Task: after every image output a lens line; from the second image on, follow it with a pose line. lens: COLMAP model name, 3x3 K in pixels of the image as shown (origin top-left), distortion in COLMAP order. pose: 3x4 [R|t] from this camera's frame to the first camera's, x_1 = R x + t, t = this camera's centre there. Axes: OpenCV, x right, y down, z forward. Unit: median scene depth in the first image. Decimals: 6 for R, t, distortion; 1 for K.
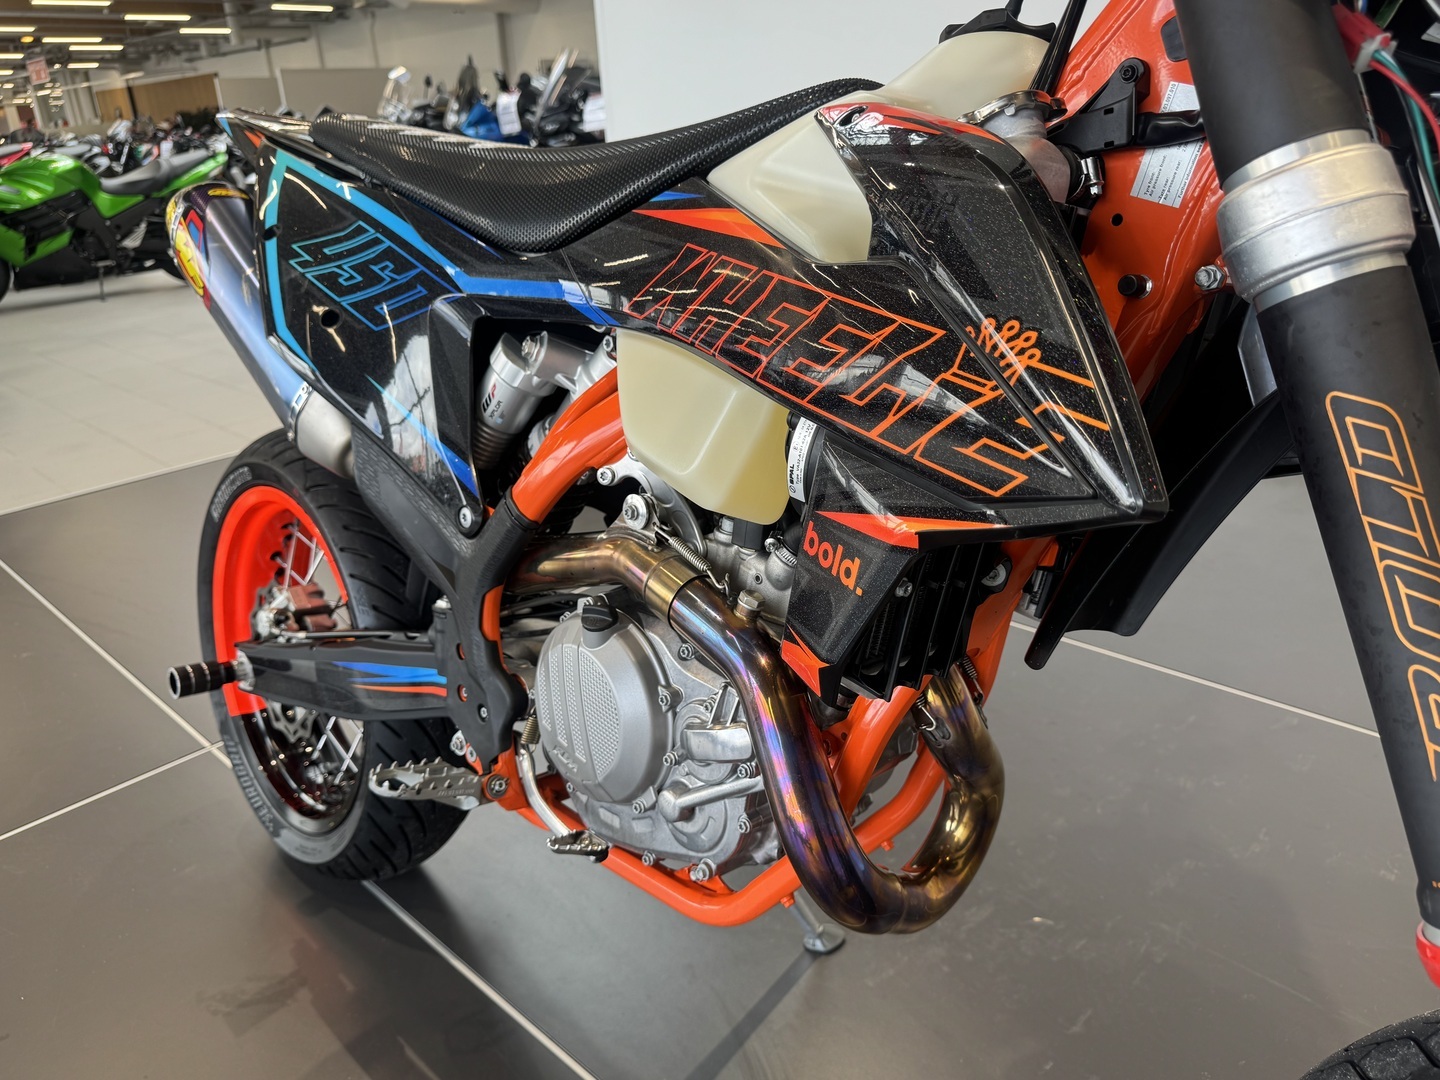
lens RADIAL K [[1051.1, 0, 743.6], [0, 1051.1, 538.8], [0, 0, 1]] dist [0.029383, -0.044465]
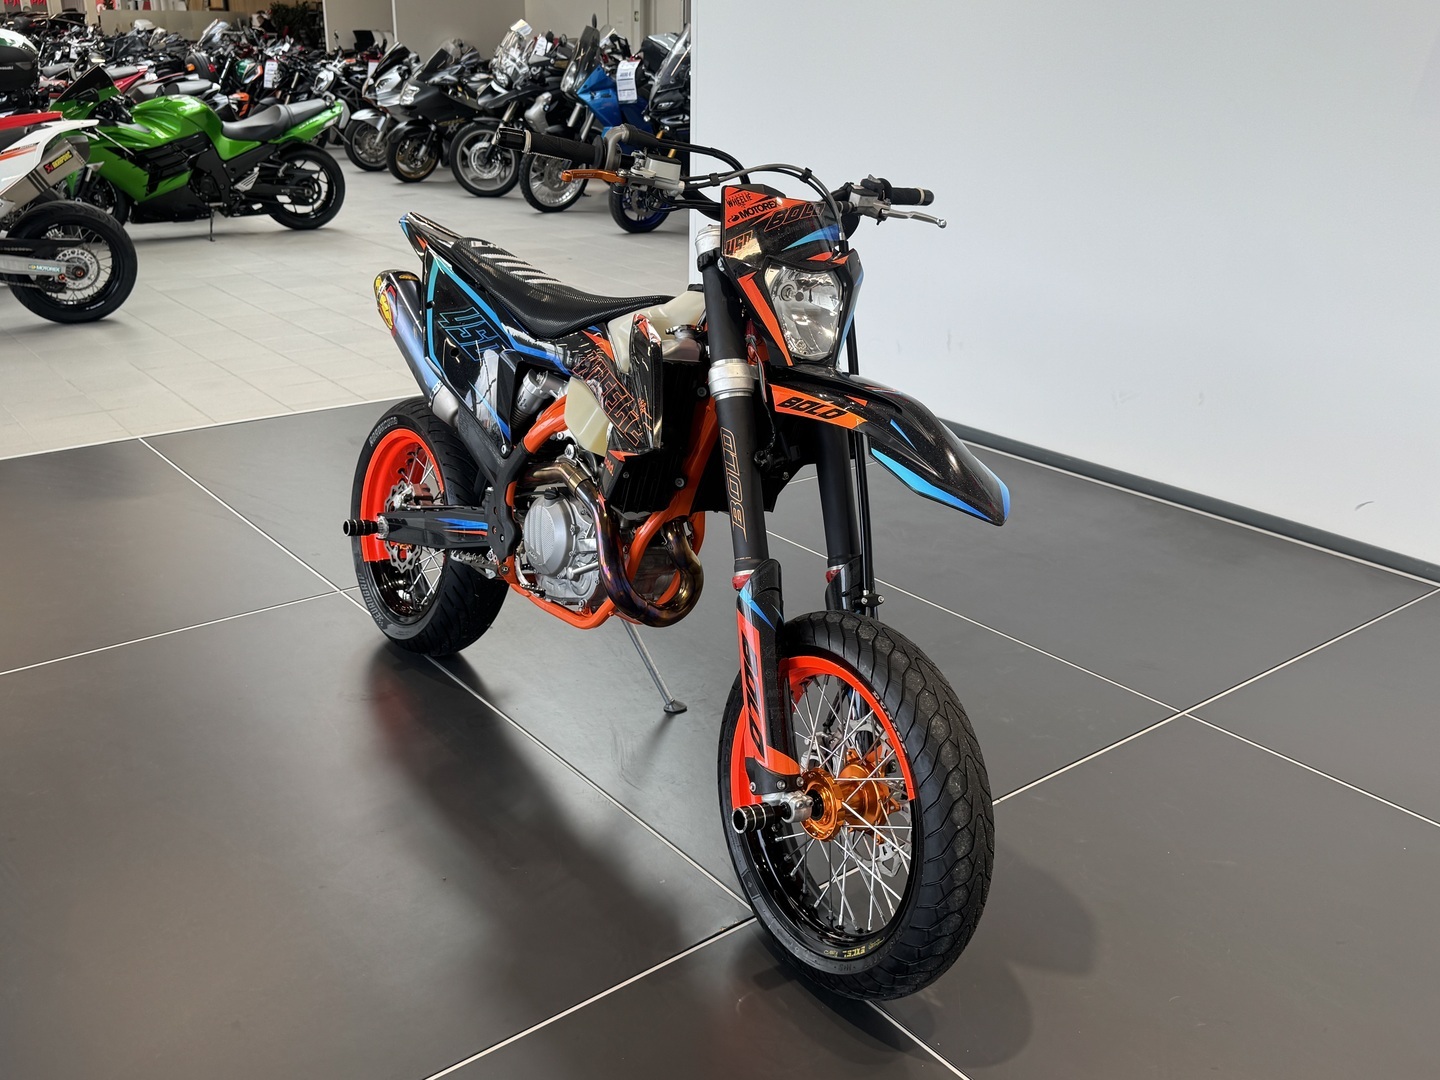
lens RADIAL K [[1309.4, 0, 725.9], [0, 1309.4, 540.7], [0, 0, 1]] dist [0.106578, -0.003679]
pose [[0.986373, 0.112399, -0.120143, 0.498072], [-0.114454, 0.993375, -0.010321, 0.131396], [0.118187, 0.023932, 0.992703, -1.527260]]
